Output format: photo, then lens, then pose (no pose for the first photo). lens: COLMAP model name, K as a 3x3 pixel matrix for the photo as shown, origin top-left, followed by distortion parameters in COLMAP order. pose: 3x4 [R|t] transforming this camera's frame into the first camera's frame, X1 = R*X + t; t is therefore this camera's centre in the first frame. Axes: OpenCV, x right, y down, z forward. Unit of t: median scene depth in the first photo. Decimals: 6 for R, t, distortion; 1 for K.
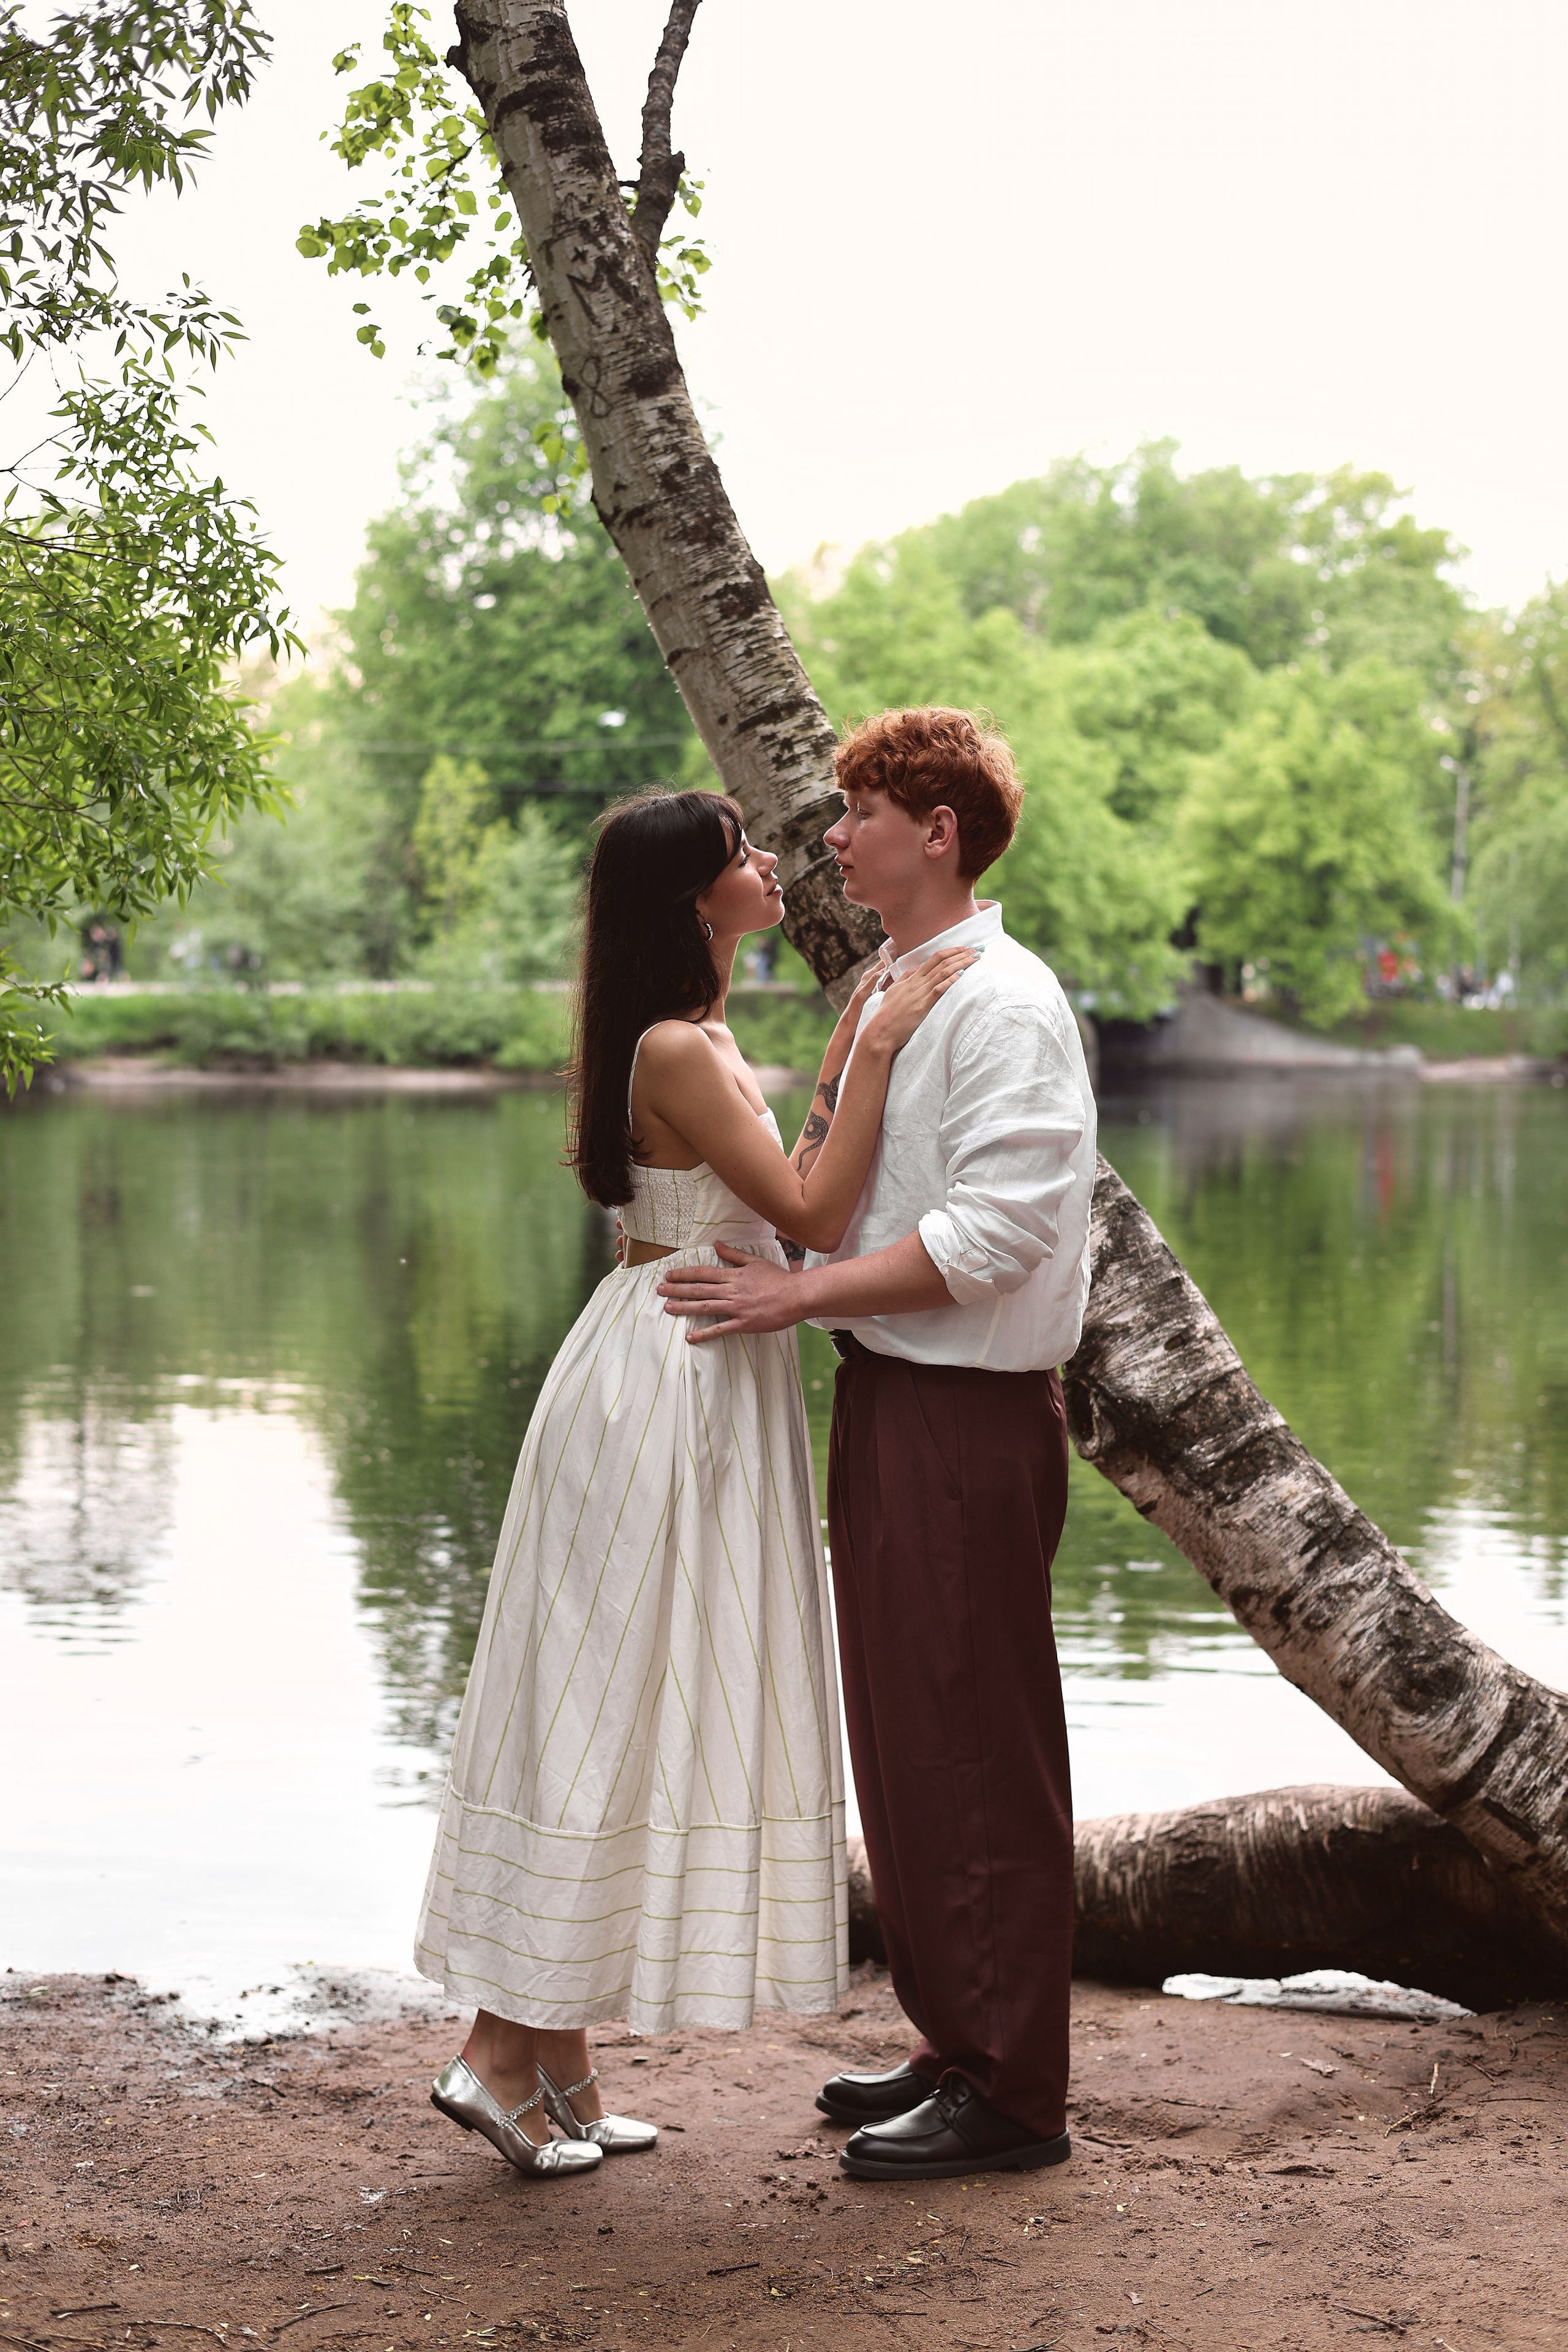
lens RADIAL K [[3292.3, 0, 789.0], [0, 3292.3, 1162.5], [0, 0, 1]] dist [0.001469, 0.011351]
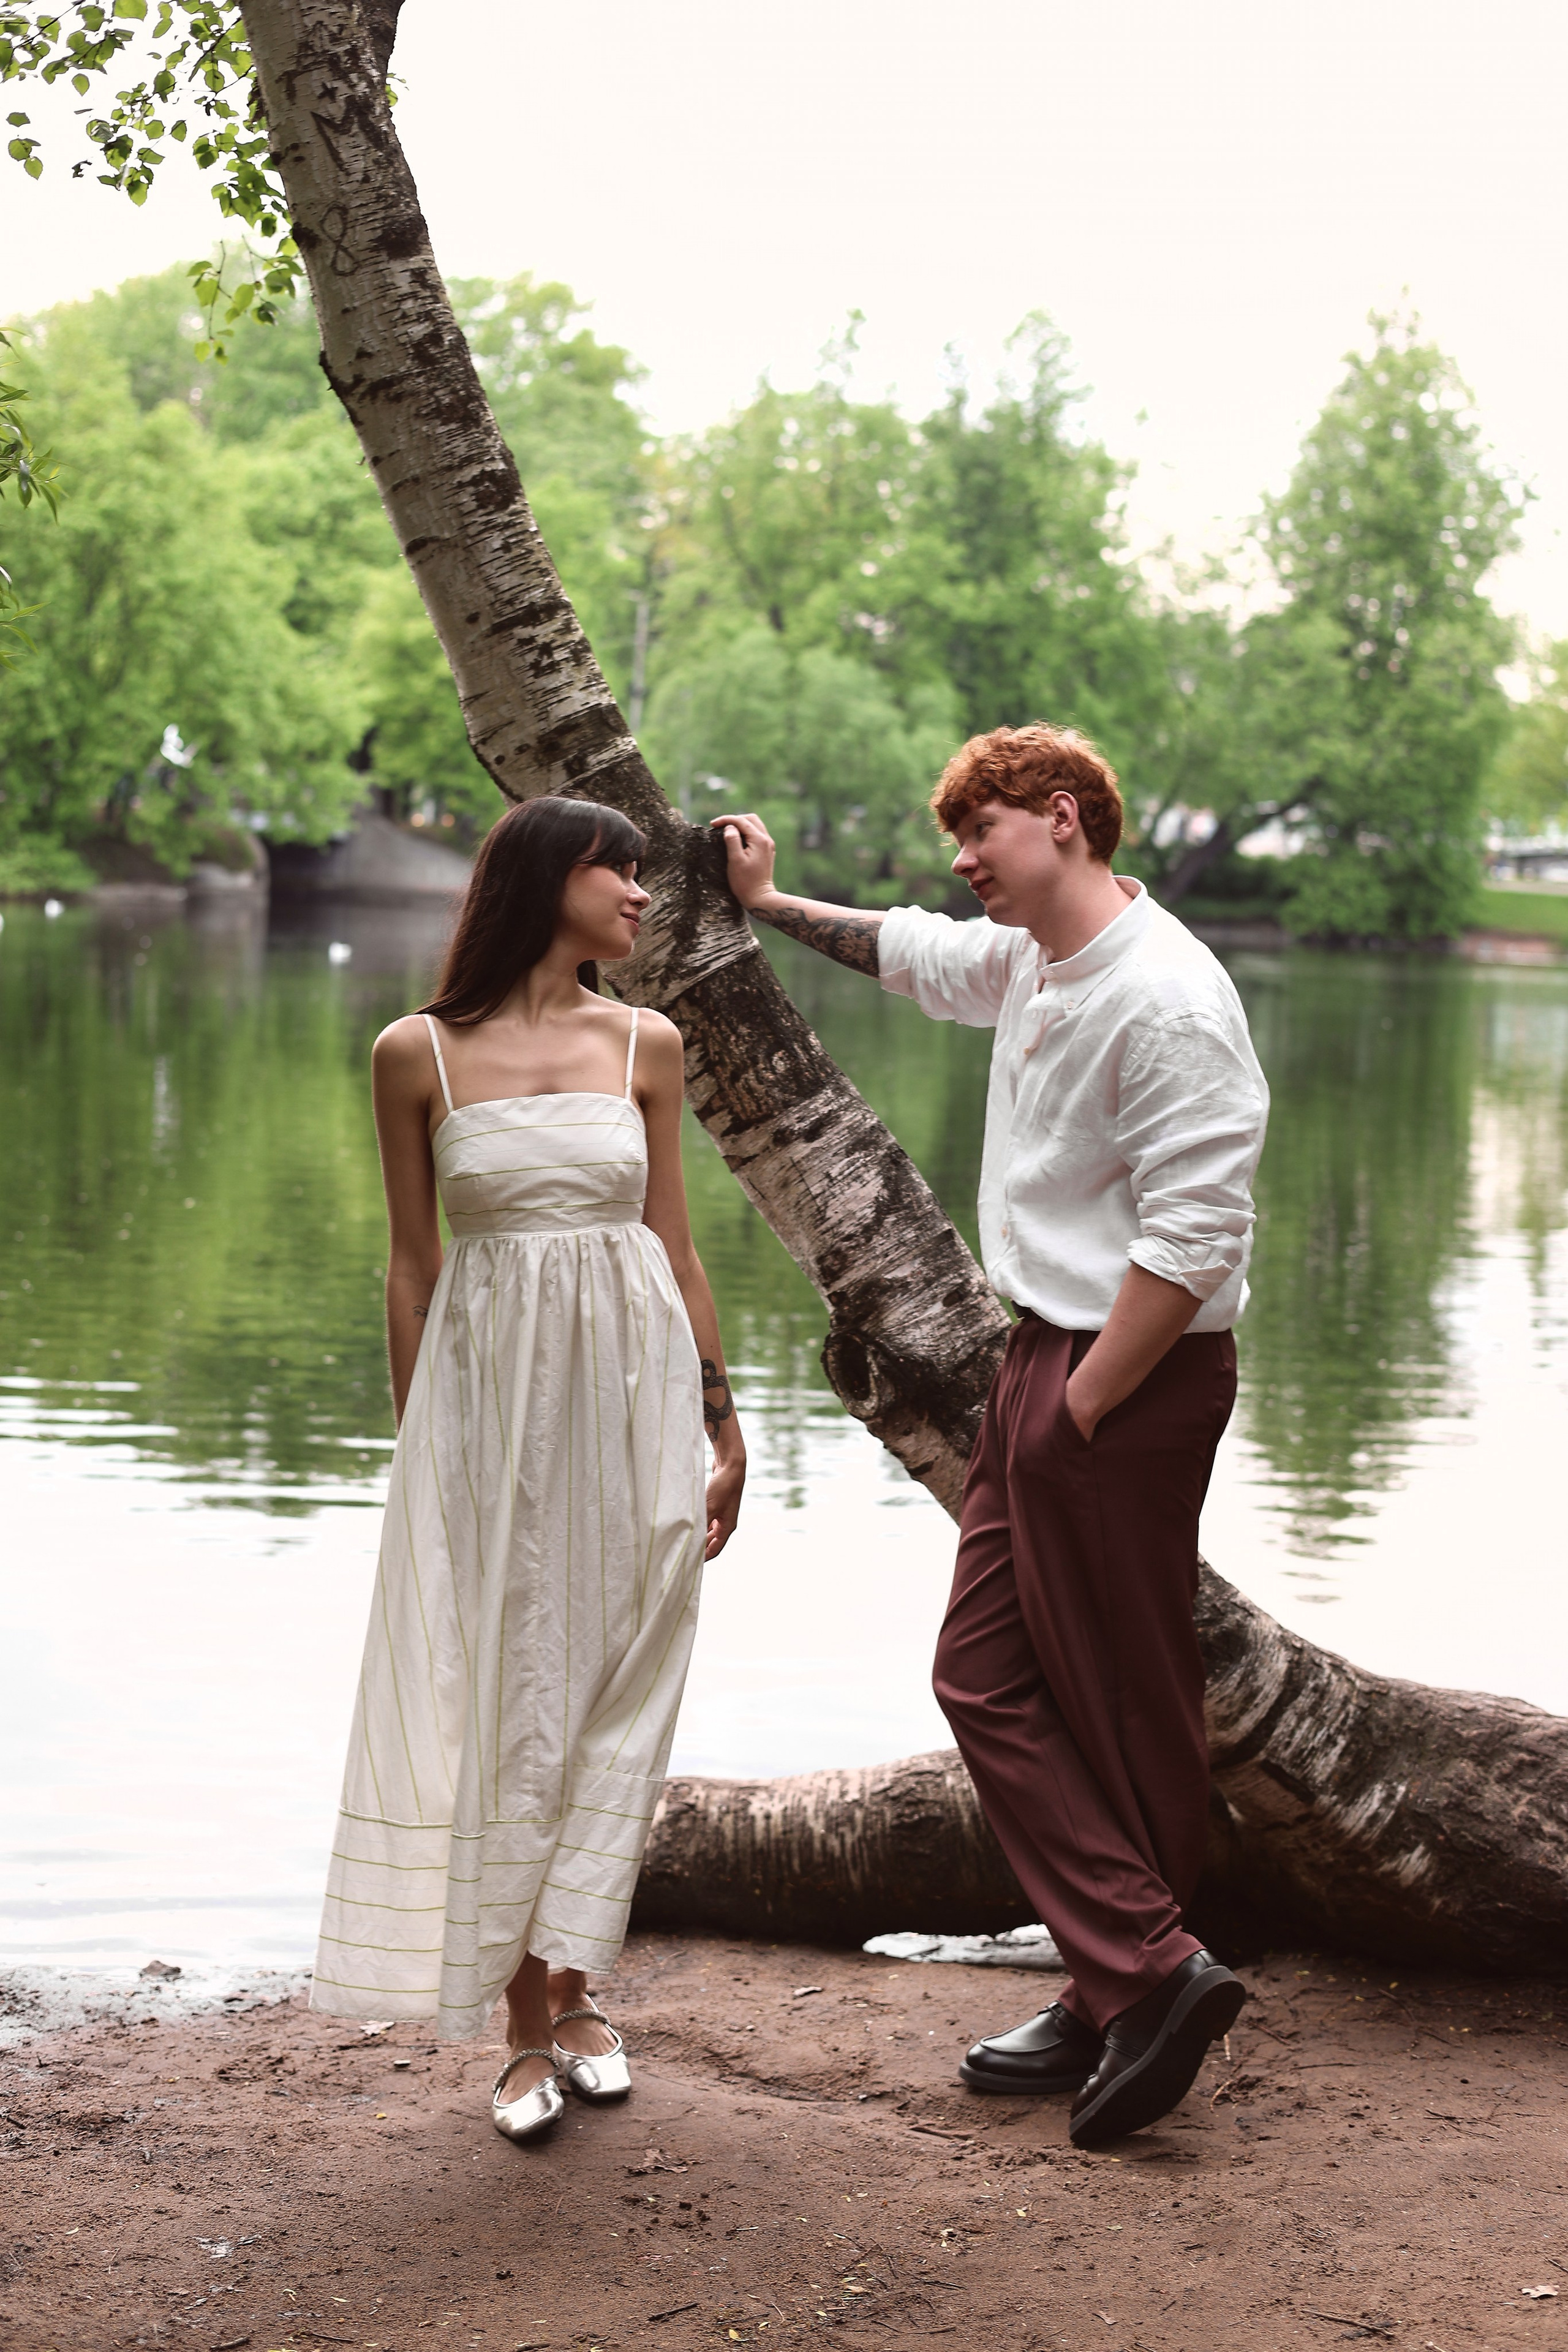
lens RADIAL K [[3391.3, 0, 784.0], [0, 3391.3, 1176.0], [0, 0, 1]] dist [0.006019, -0.021373]
pose [[0.966873, 0.010795, 0.255029, -0.177418], [-0.025092, 0.998286, 0.052873, -0.031187], [-0.254021, -0.057521, 0.965487, 0.052694]]
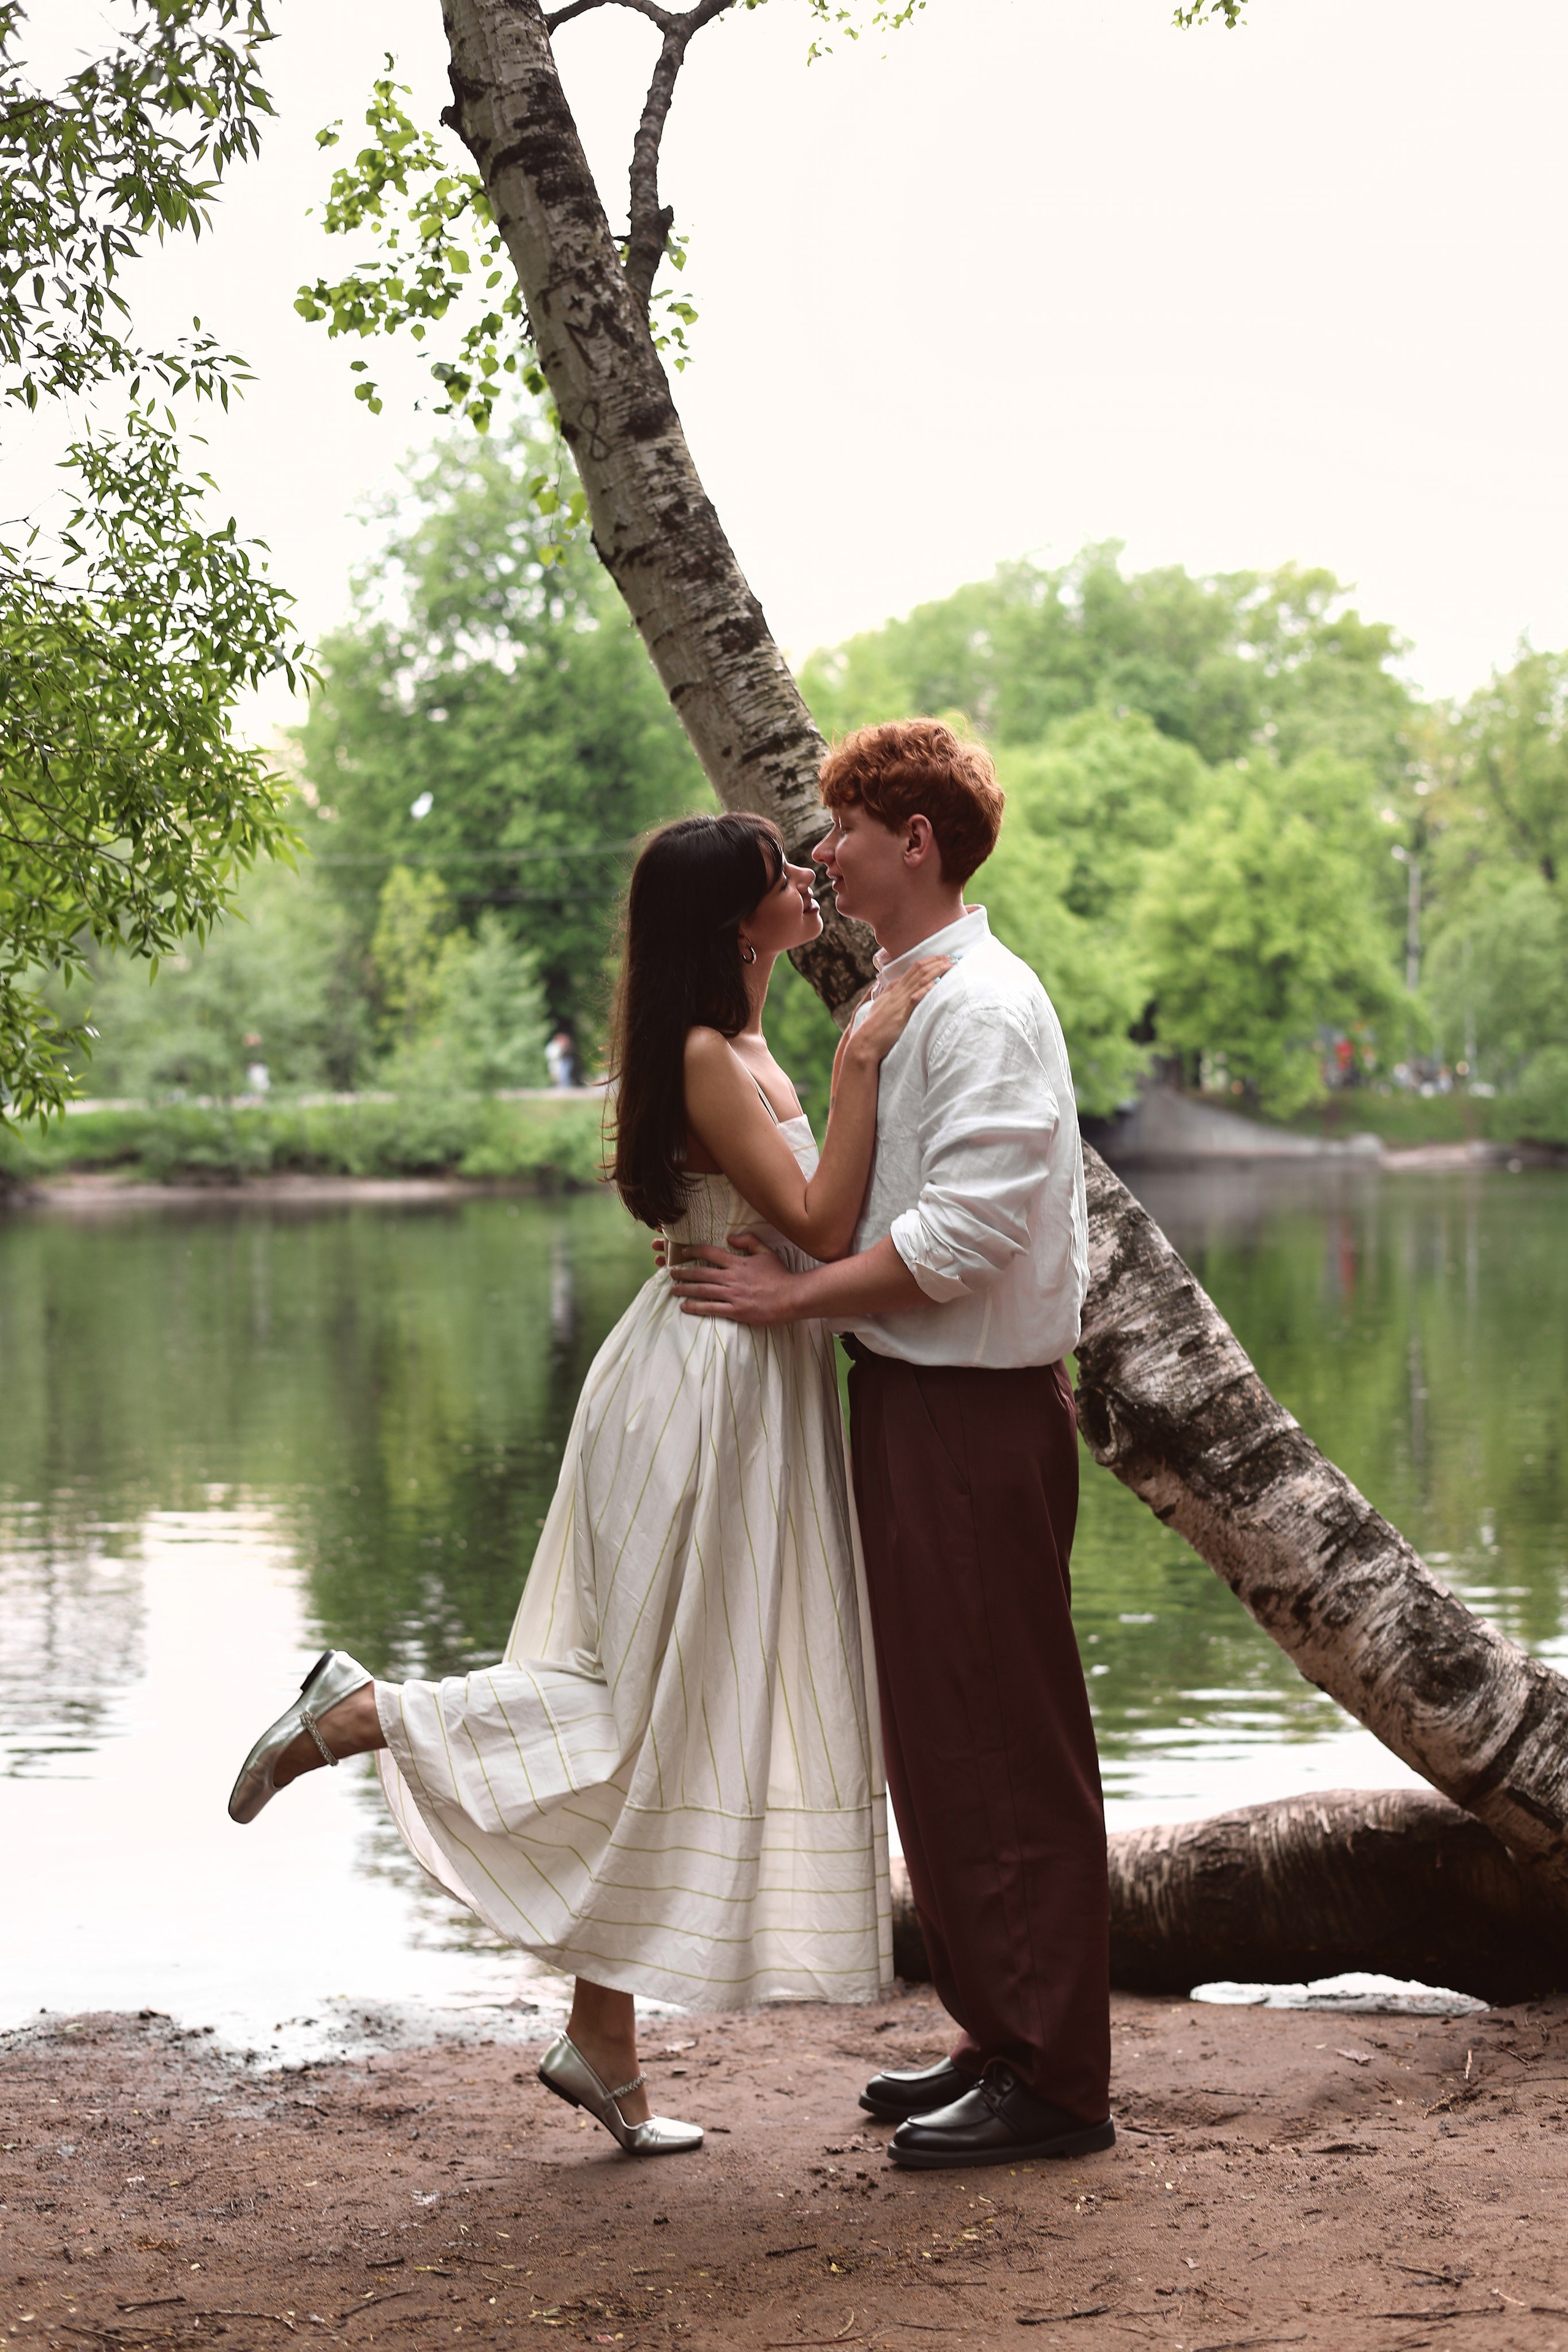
lens RADIAL K [[3292.3, 0, 789.0], [0, 3292.3, 1162.5], [0, 0, 1]] dist [0.001469, 0.011351]
pose [[0.999644, -0.023660, 0.012327, -0.016483], [0.024053, 0.999175, -0.032721, 0.026583], [-0.011542, 0.033006, 0.999388, -0.015043]]
